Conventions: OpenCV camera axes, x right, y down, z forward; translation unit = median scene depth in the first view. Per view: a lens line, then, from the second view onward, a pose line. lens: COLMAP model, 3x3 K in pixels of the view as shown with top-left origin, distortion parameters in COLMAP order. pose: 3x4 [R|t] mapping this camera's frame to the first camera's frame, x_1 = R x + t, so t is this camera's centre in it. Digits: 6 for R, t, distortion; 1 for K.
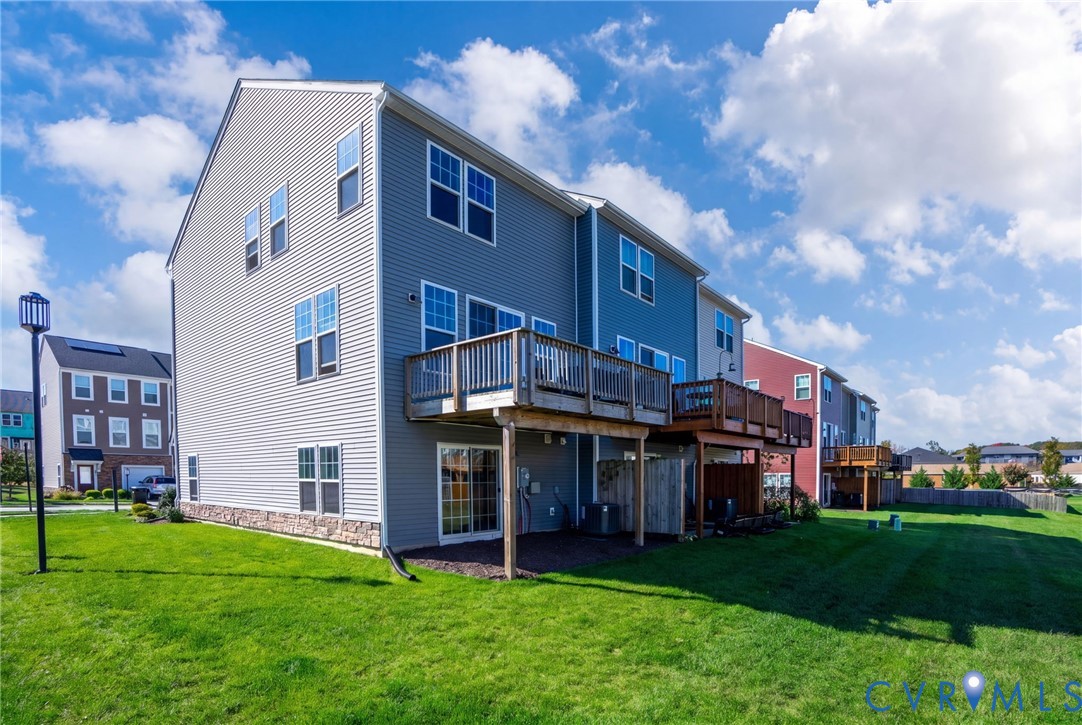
lens RADIAL K [[575.8, 0, 541.0], [0, 575.8, 362.5], [0, 0, 1]] dist [-0.000816, 0.000113]
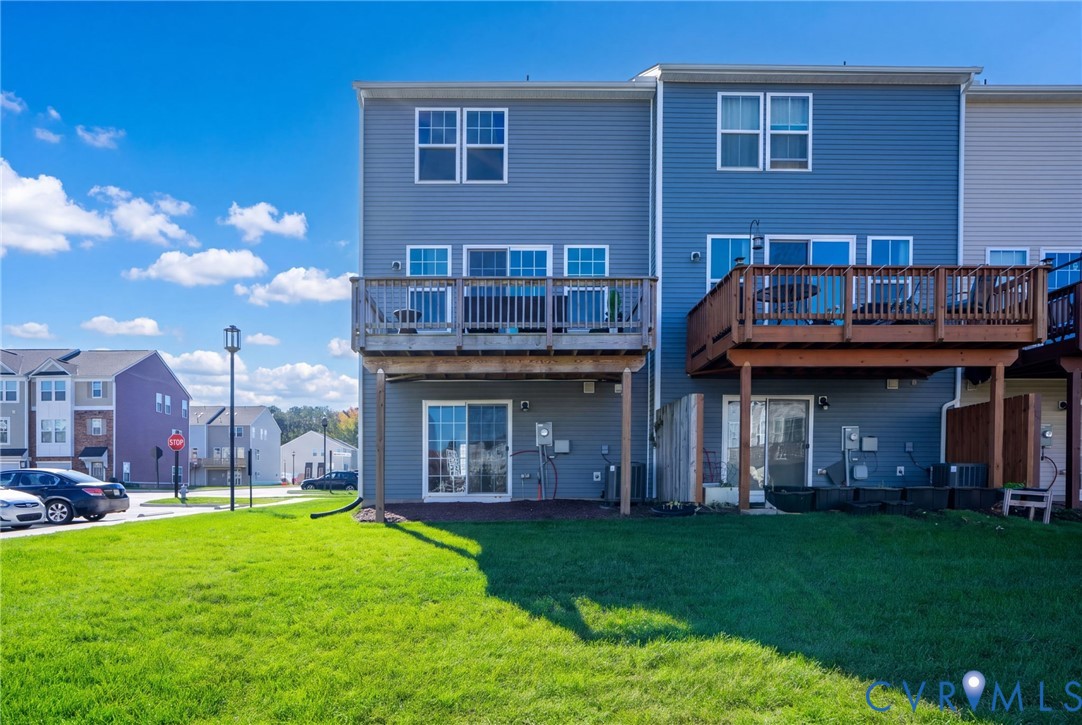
lens RADIAL K [[486.9, 0, 539.9], [0, 486.9, 368.9], [0, 0, 1]] dist [0.000077, 0.000088]
pose [[0.660044, -0.110575, -0.743044, 0.510875], [0.161103, 0.986930, -0.003761, 0.103132], [0.733749, -0.117224, 0.669232, 0.503418]]
